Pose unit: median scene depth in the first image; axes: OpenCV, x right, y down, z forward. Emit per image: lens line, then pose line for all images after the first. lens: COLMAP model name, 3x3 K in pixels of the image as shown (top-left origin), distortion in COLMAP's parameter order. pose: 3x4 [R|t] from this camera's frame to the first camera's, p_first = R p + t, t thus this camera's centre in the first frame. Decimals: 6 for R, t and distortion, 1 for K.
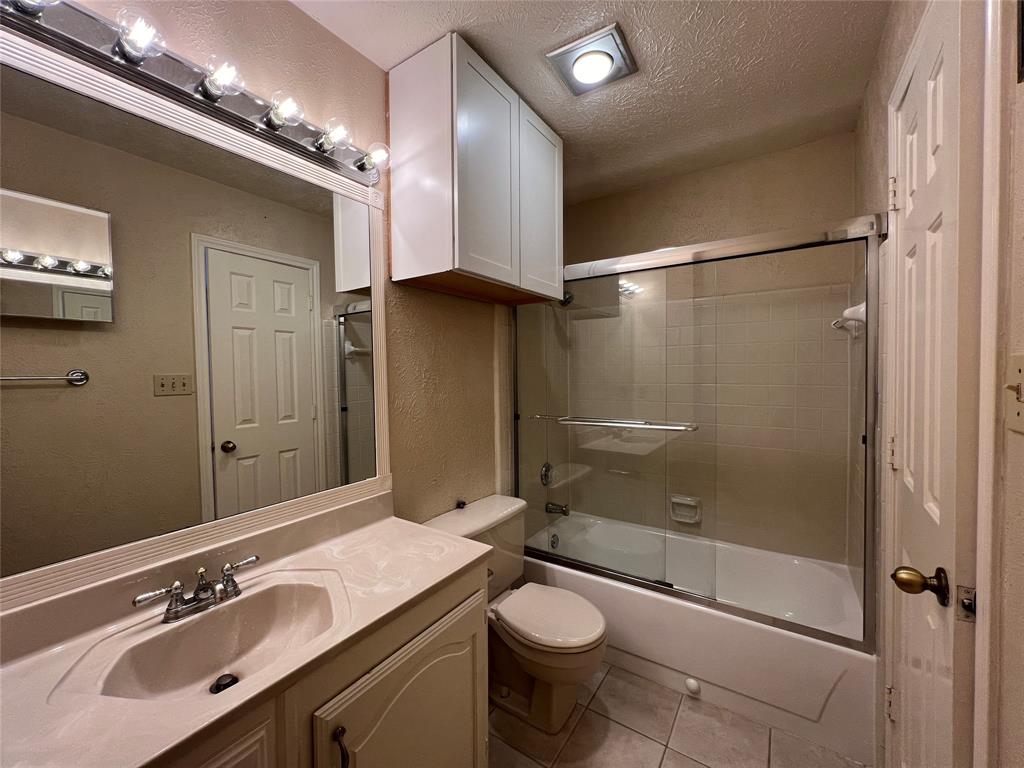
lens RADIAL K [[410.6, 0, 508.7], [0, 410.6, 381.9], [0, 0, 1]] dist [-0.005467, 0.001342]
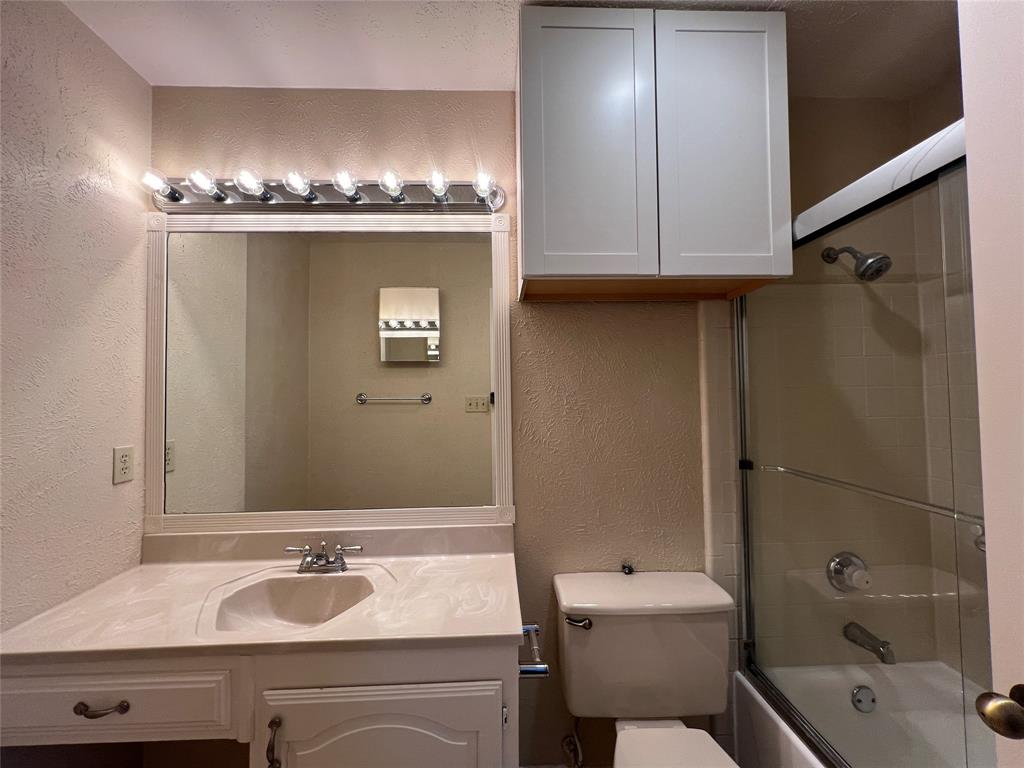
lens RADIAL K [[410.6, 0, 511.1], [0, 410.6, 382.8], [0, 0, 1]] dist [-0.005467, 0.001342]
pose [[0.592184, -0.017814, -0.805606, 0.456768], [-0.017340, 0.999242, -0.034842, -0.023673], [0.805616, 0.034602, 0.591427, 0.424511]]
